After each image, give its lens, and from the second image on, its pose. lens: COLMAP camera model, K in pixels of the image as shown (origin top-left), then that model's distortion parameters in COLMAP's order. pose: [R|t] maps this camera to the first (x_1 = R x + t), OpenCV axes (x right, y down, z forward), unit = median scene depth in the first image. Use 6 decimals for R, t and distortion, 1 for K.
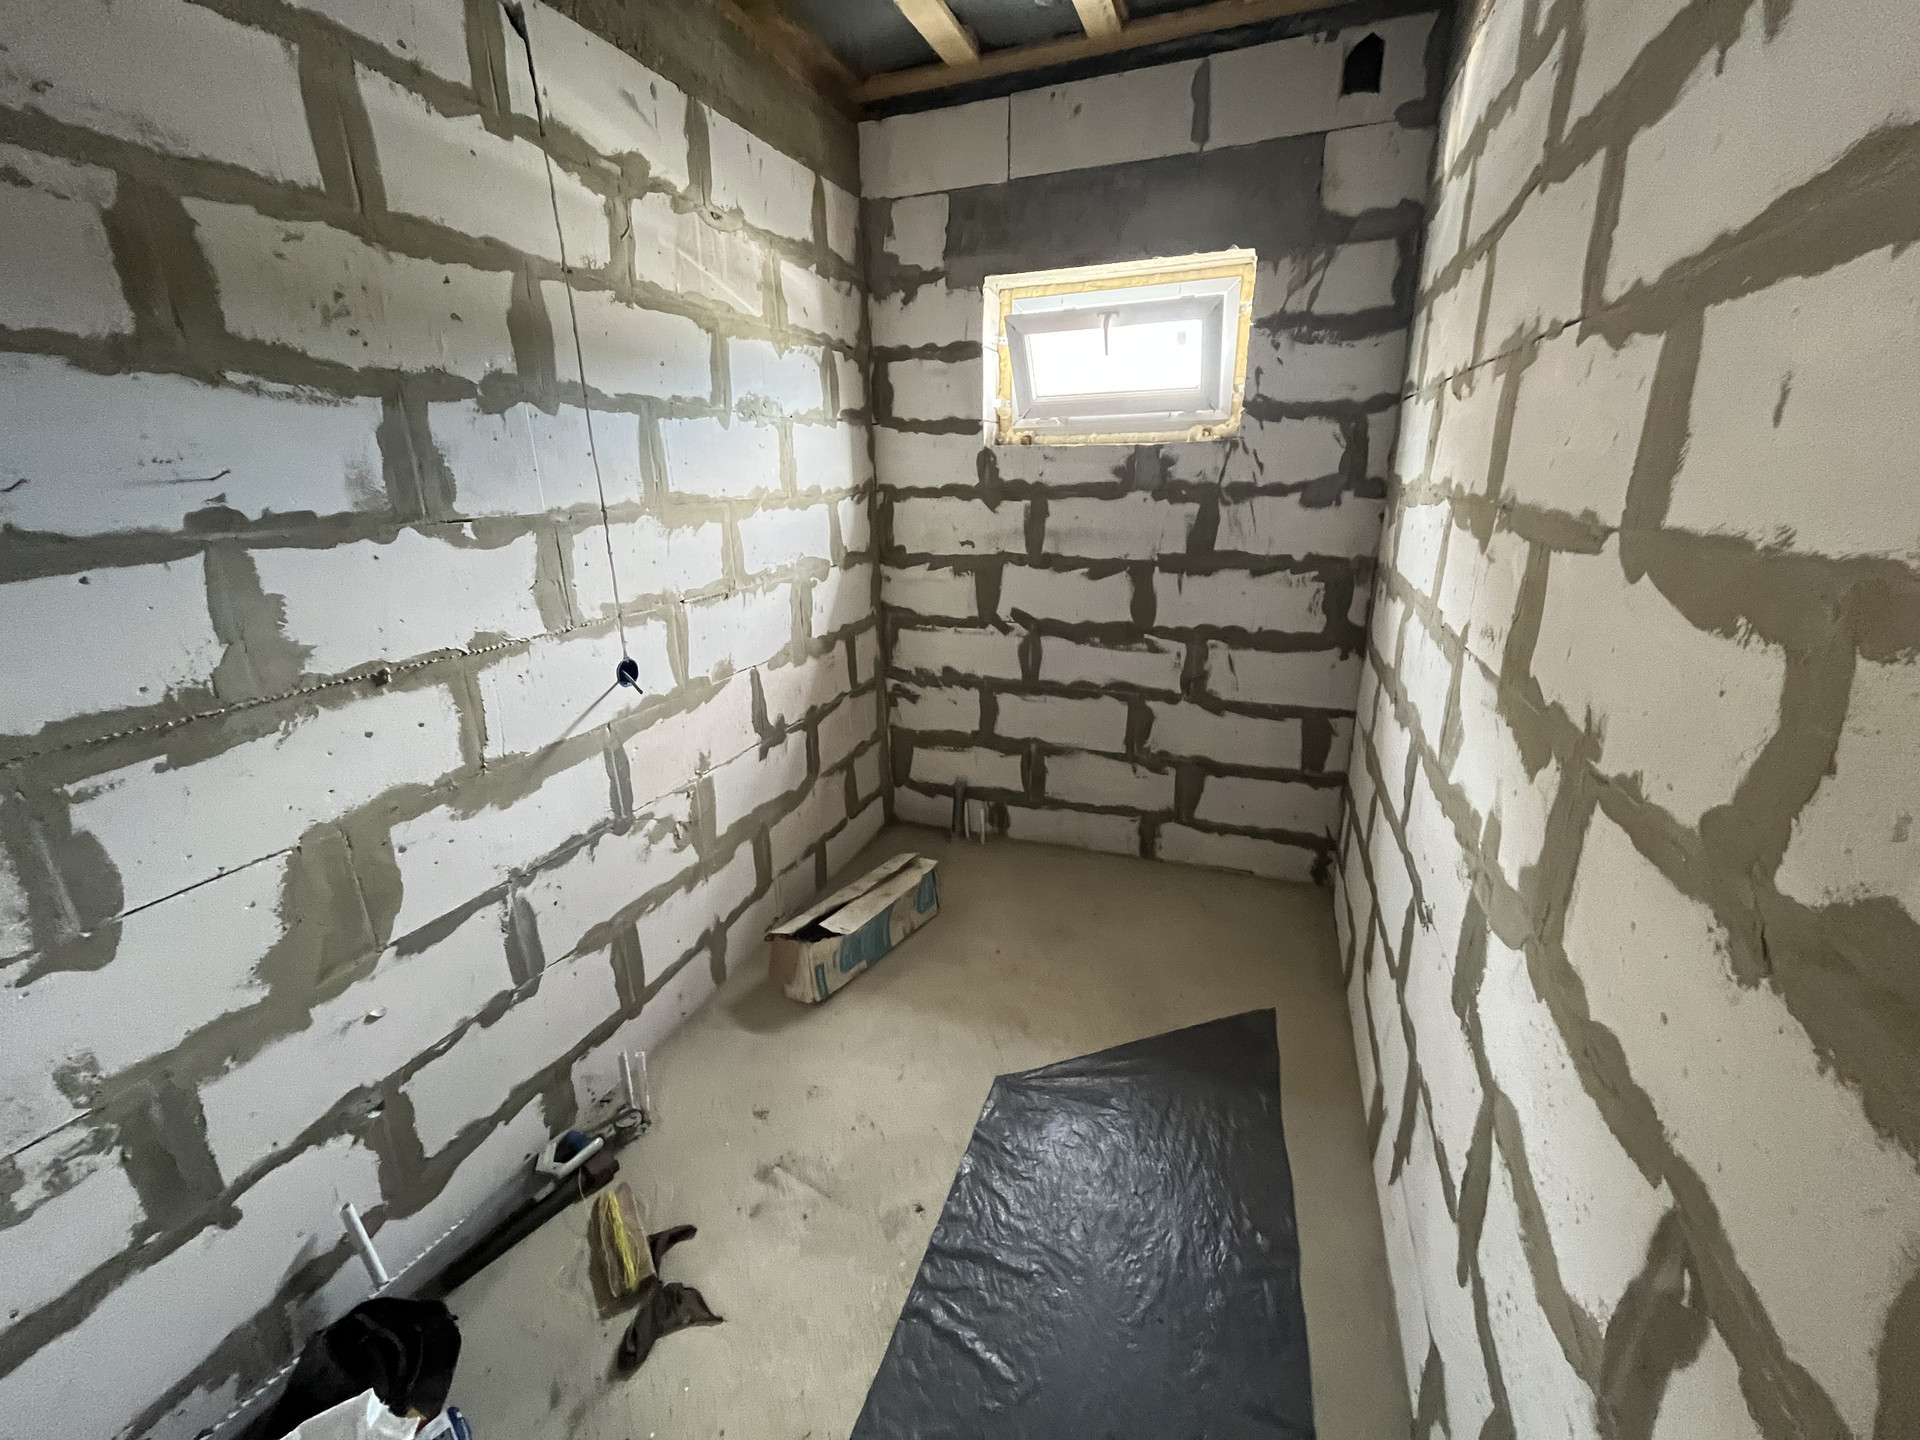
lens RADIAL K [[775.8, 0, 952.0], [0, 775.8, 715.6], [0, 0, 1]] dist [-0.001216, -0.000364]
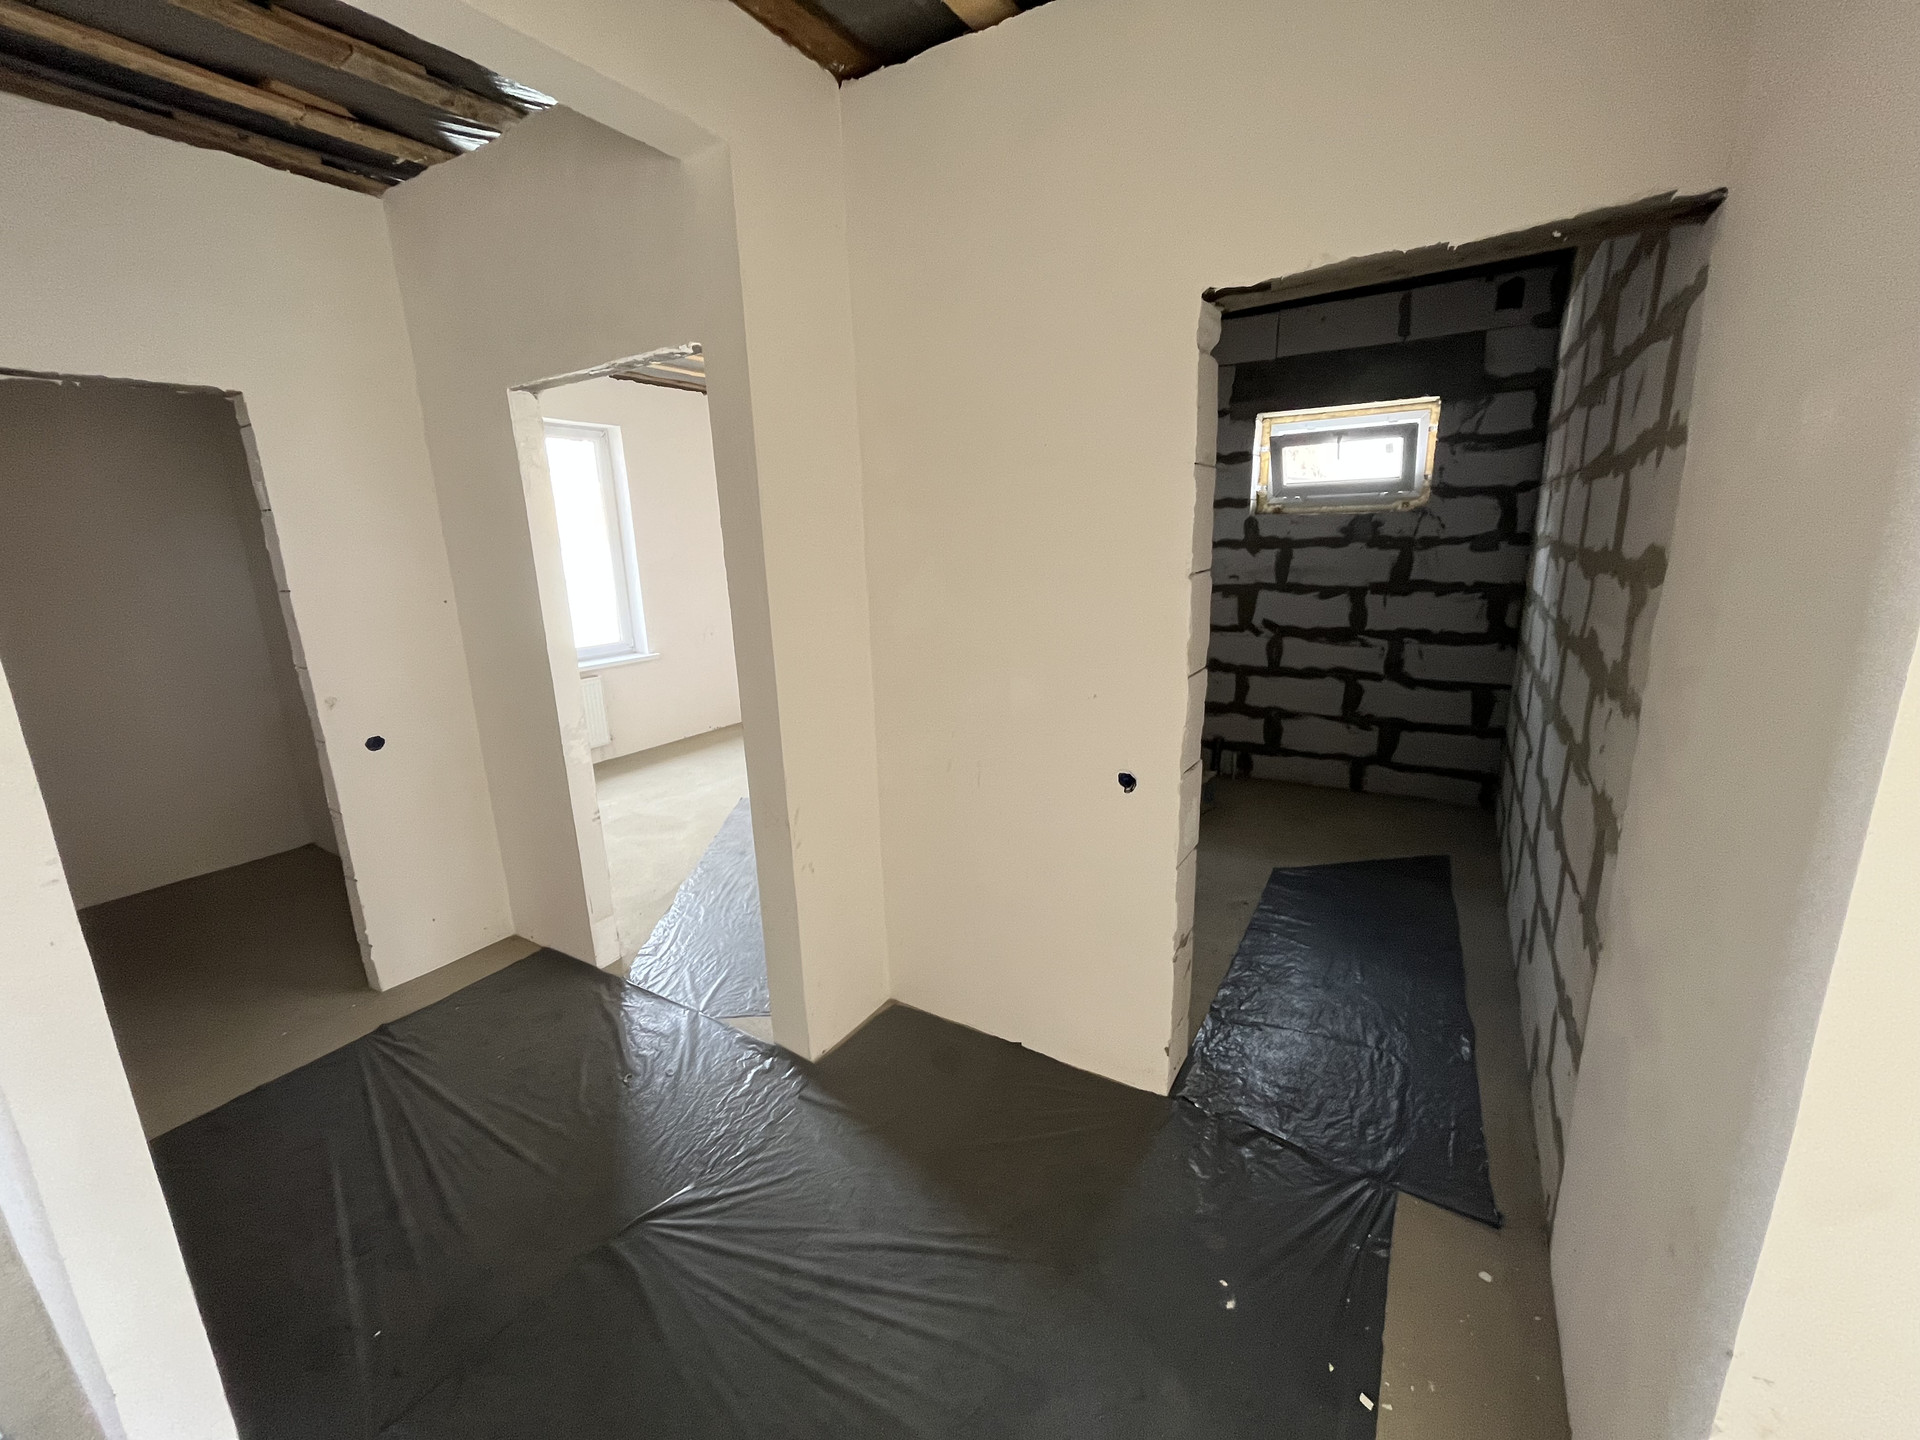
lens RADIAL K [[775.8, 0, 952.3], [0, 775.8, 714.9], [0, 0, 1]] dist [-0.001216, -0.000364]
pose [[0.980621, 0.035887, -0.192601, -0.242657], [-0.049338, 0.996632, -0.065504, 0.197095], [0.189601, 0.073737, 0.979088, -0.651170]]
